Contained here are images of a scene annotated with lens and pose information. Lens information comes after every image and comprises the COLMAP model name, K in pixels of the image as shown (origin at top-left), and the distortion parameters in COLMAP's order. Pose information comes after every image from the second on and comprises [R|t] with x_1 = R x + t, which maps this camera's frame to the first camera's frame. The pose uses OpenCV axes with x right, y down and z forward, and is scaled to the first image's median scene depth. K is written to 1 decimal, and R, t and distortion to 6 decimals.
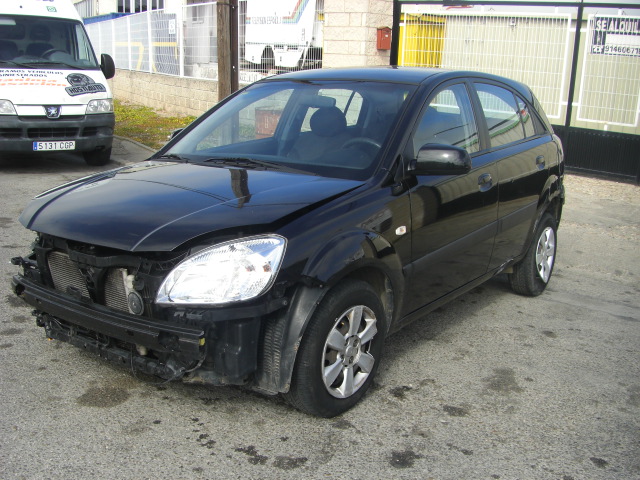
lens RADIAL K [[720.0, 0, 302.1], [0, 720.0, 282.1], [0, 0, 1]] dist [-0.193221, 0.150164]
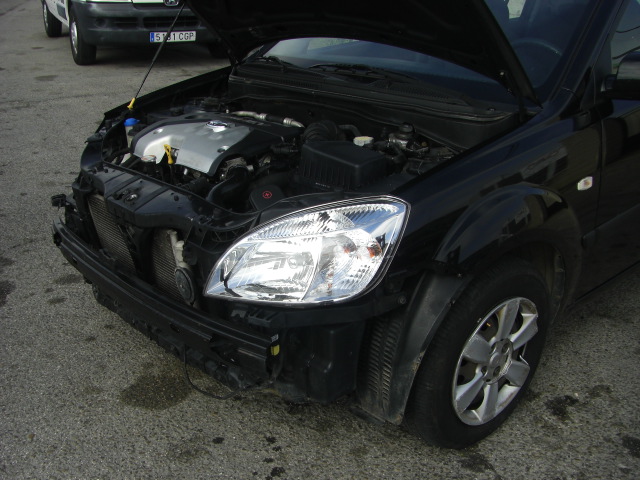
lens RADIAL K [[720.0, 0, 302.1], [0, 720.0, 282.1], [0, 0, 1]] dist [-0.193221, 0.150164]
pose [[0.979674, 0.062741, -0.190535, 0.009319], [-0.033401, 0.987590, 0.153464, -0.076216], [0.197798, -0.143981, 0.969611, 0.317548]]
